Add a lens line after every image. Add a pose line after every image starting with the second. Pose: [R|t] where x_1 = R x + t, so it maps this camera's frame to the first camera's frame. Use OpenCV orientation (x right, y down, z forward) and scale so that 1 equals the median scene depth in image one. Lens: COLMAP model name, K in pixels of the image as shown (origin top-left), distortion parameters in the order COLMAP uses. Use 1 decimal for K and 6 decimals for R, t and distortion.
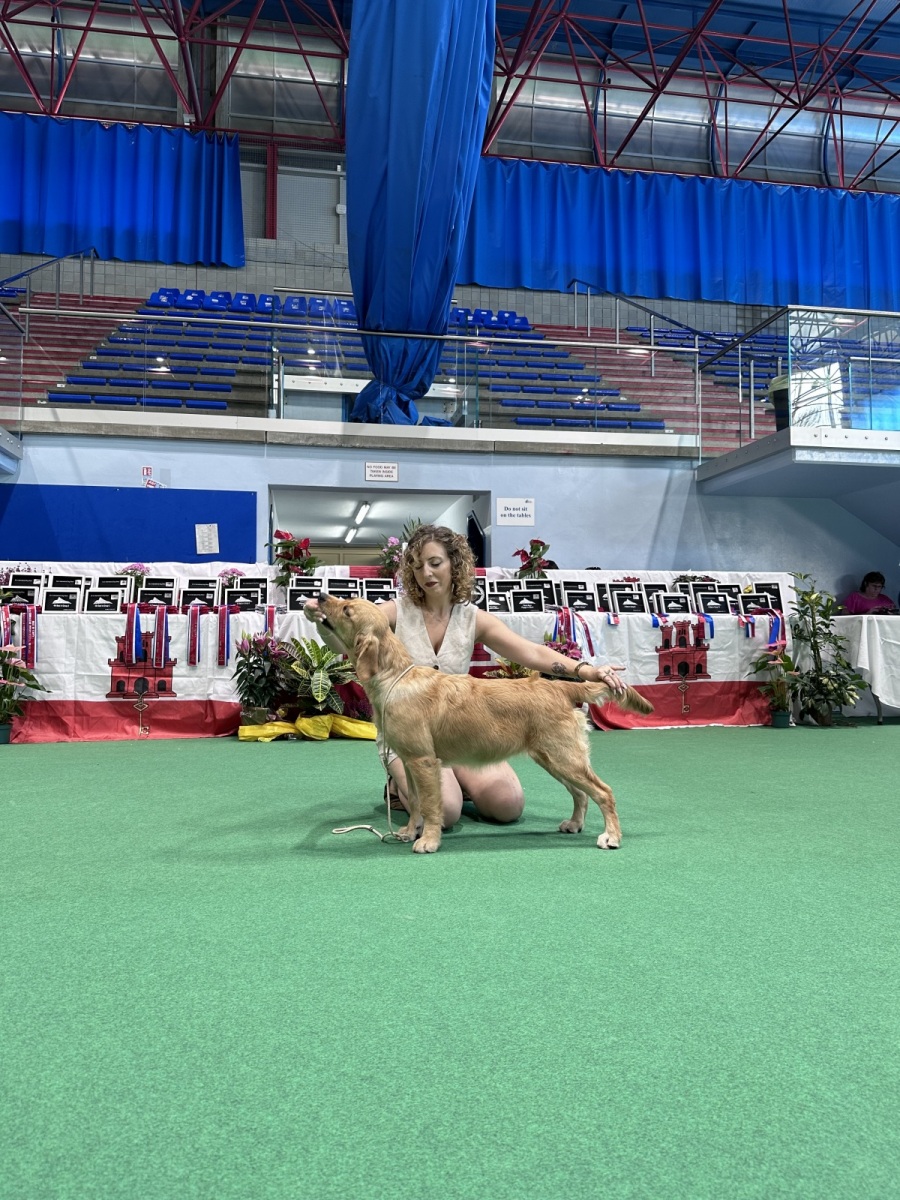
lens RADIAL K [[830.9, 0, 449.8], [0, 830.9, 589.2], [0, 0, 1]] dist [0.033423, -0.041623]
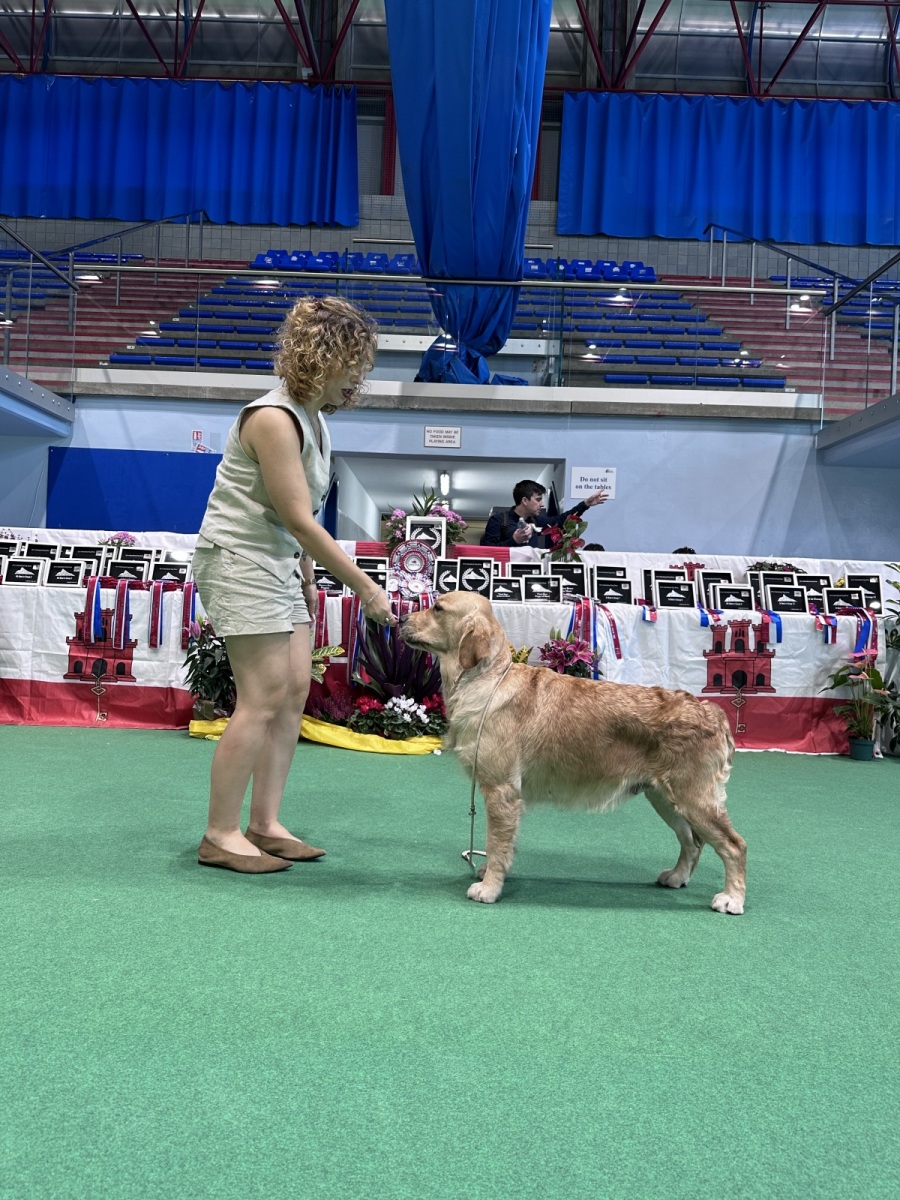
lens RADIAL K [[841.0, 0, 450.0], [0, 841.0, 600.0], [0, 0, 1]] dist [0.001193, -0.005903]
pose [[0.983789, 0.037532, -0.175360, 0.095890], [-0.029695, 0.998448, 0.047104, -0.007238], [0.176855, -0.041134, 0.983377, 0.100081]]
